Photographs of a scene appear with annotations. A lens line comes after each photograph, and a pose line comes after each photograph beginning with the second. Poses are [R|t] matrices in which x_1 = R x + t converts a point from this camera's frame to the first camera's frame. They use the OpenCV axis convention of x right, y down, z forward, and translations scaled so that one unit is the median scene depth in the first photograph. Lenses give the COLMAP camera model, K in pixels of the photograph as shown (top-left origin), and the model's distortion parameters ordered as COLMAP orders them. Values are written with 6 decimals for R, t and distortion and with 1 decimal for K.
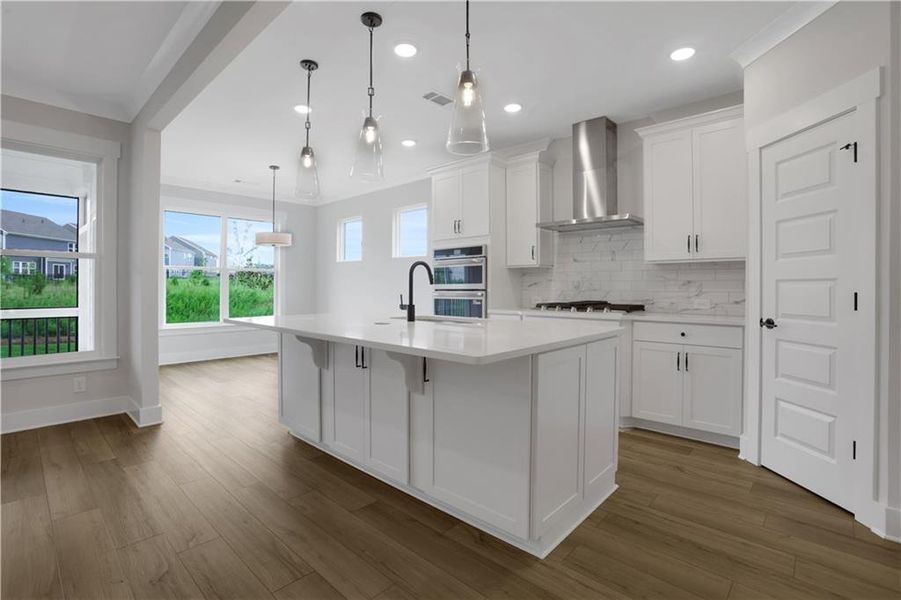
lens RADIAL K [[420.2, 0, 446.8], [0, 420.2, 289.2], [0, 0, 1]] dist [-0.065709, 0.025388]
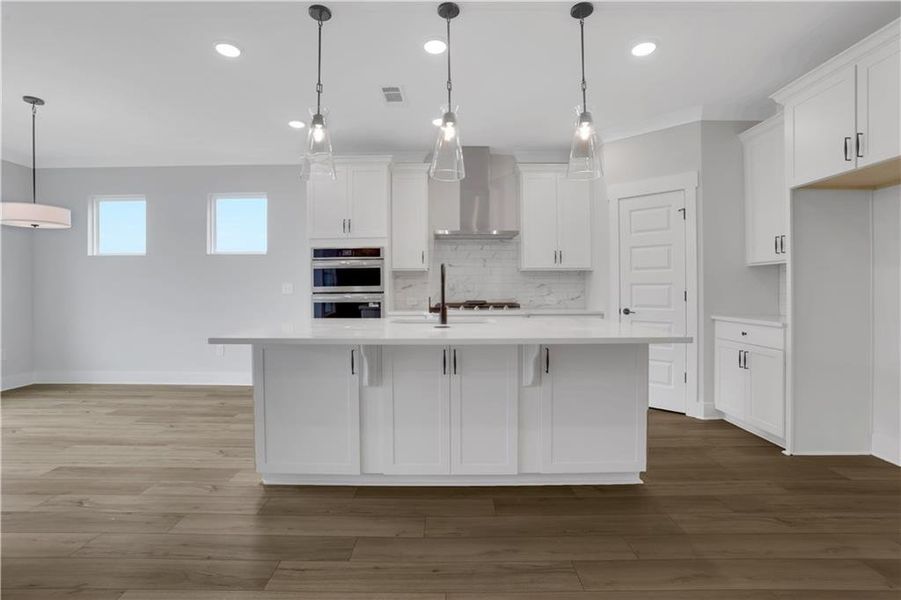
lens RADIAL K [[420.2, 0, 446.8], [0, 420.2, 289.2], [0, 0, 1]] dist [-0.065709, 0.025388]
pose [[0.737716, -0.004709, 0.675095, -0.697962], [0.008318, 0.999963, -0.002114, -0.003089], [-0.675060, 0.007175, 0.737728, 0.242846]]
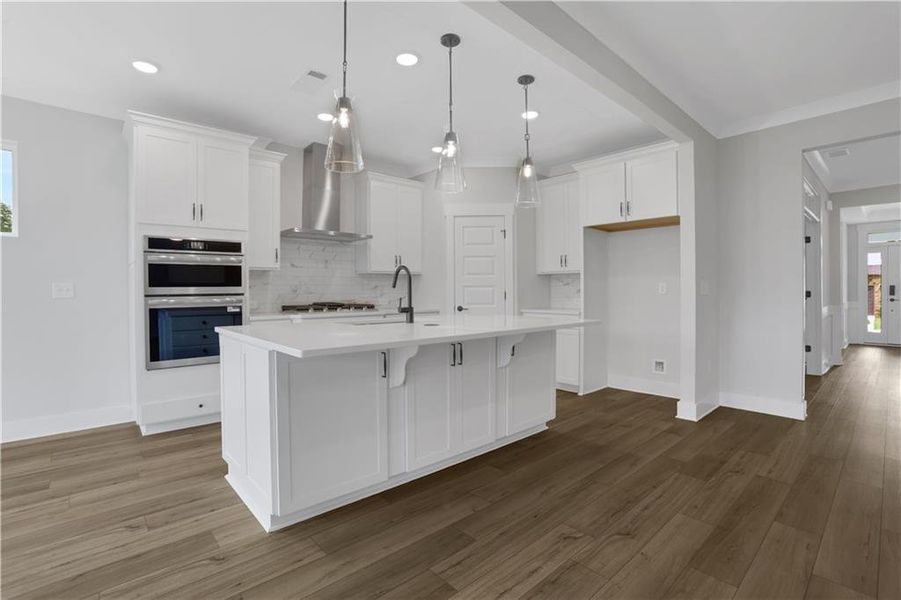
lens RADIAL K [[420.2, 0, 446.8], [0, 420.2, 289.2], [0, 0, 1]] dist [-0.065709, 0.025388]
pose [[0.095837, -0.000219, 0.995397, -1.044447], [0.010201, 0.999948, -0.000763, -0.005403], [-0.995345, 0.010227, 0.095834, 0.750561]]
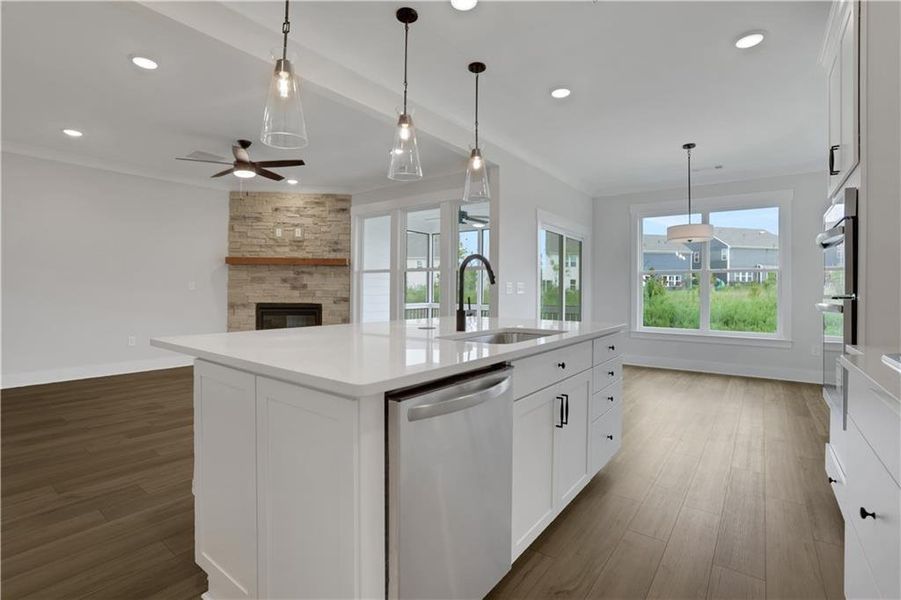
lens RADIAL K [[420.2, 0, 446.8], [0, 420.2, 289.2], [0, 0, 1]] dist [-0.065709, 0.025388]
pose [[0.102292, -0.001109, -0.994754, 0.667258], [-0.013917, 0.999900, -0.002546, -0.000582], [0.994657, 0.014104, 0.102266, 0.826519]]
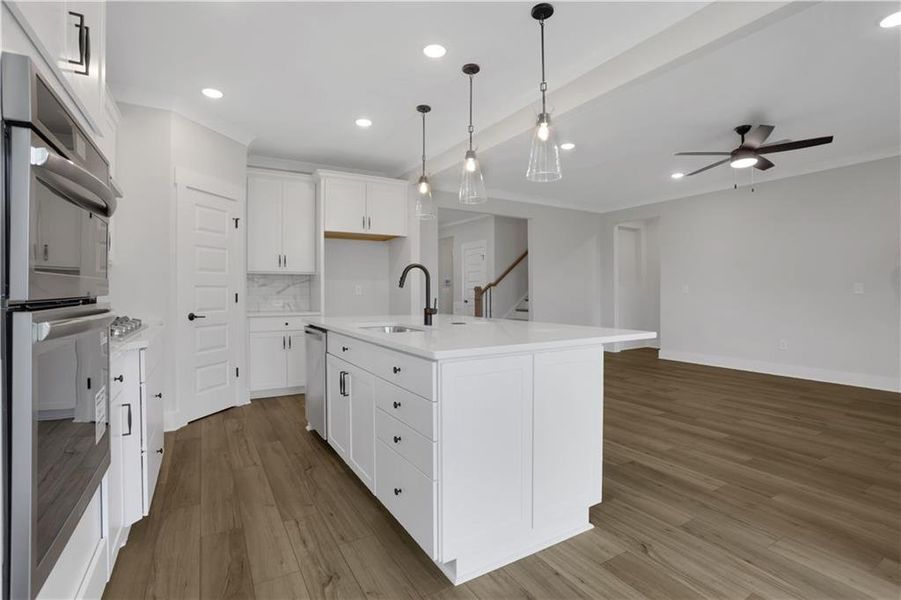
lens RADIAL K [[420.2, 0, 446.8], [0, 420.2, 289.2], [0, 0, 1]] dist [-0.065709, 0.025388]
pose [[-0.958350, 0.000909, 0.285594, -0.383285], [0.002170, 0.999989, 0.004097, -0.011985], [-0.285587, 0.004546, -0.958342, 1.811651]]
